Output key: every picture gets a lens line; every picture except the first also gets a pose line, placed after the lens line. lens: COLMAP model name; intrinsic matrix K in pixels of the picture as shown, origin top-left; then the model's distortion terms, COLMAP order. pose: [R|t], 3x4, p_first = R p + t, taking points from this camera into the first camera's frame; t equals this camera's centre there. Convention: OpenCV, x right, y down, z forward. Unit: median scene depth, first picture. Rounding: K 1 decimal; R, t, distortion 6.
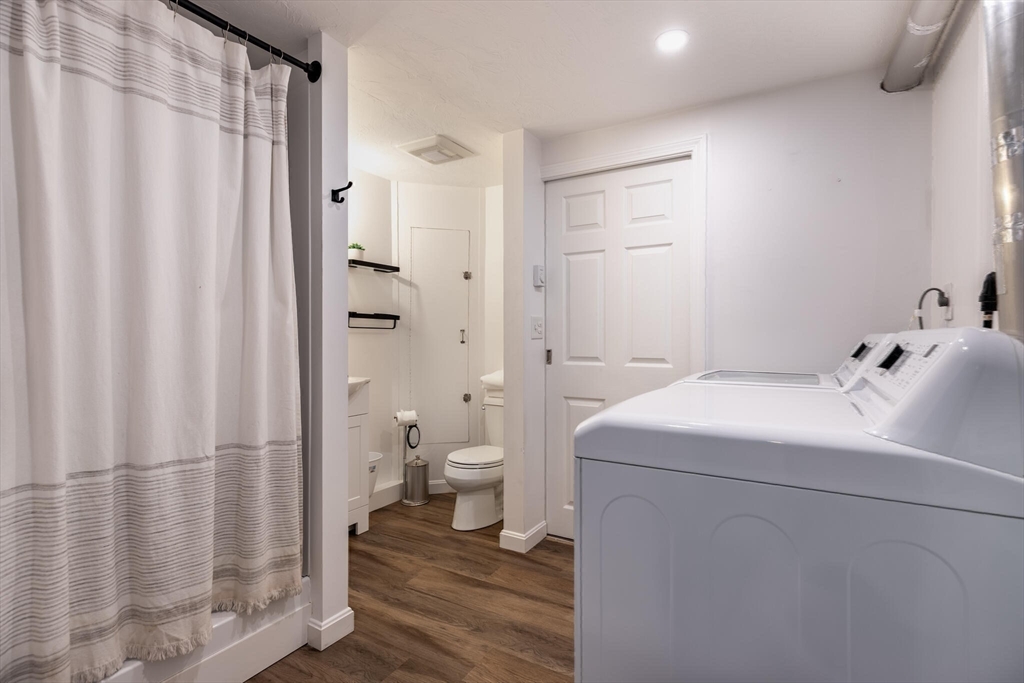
lens RADIAL K [[476.8, 0, 533.8], [0, 476.8, 339.8], [0, 0, 1]] dist [0.003848, -0.000557]
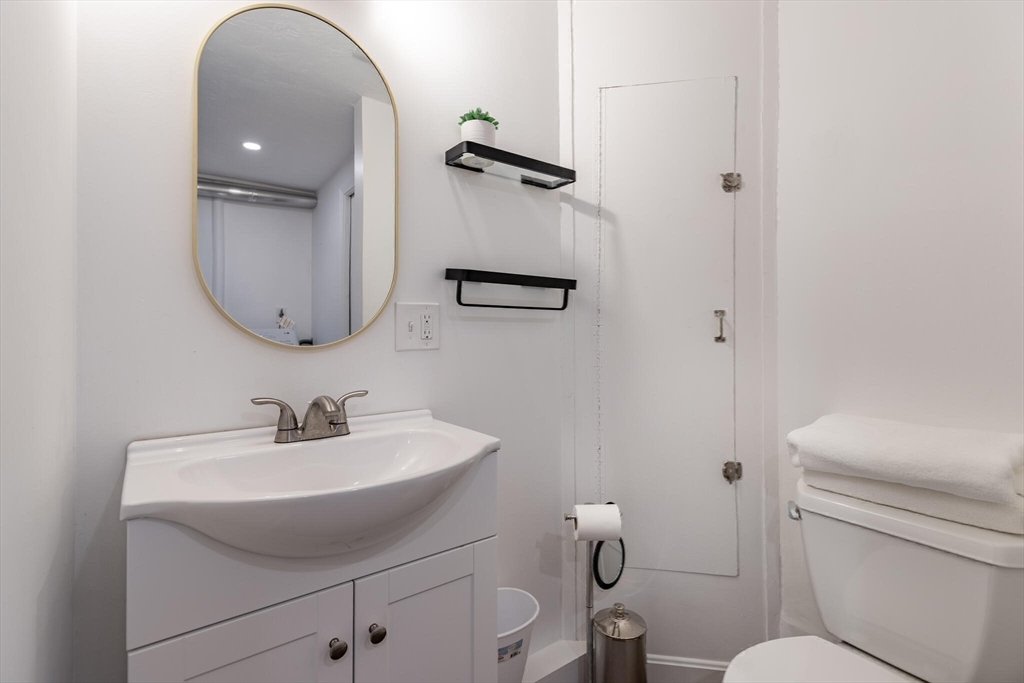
lens RADIAL K [[472.8, 0, 518.5], [0, 472.8, 337.6], [0, 0, 1]] dist [0.001918, 0.000144]
pose [[0.924417, -0.003134, -0.381370, -0.164163], [0.003440, 0.999994, 0.000122, 0.002596], [0.381367, -0.001425, 0.924423, 0.575569]]
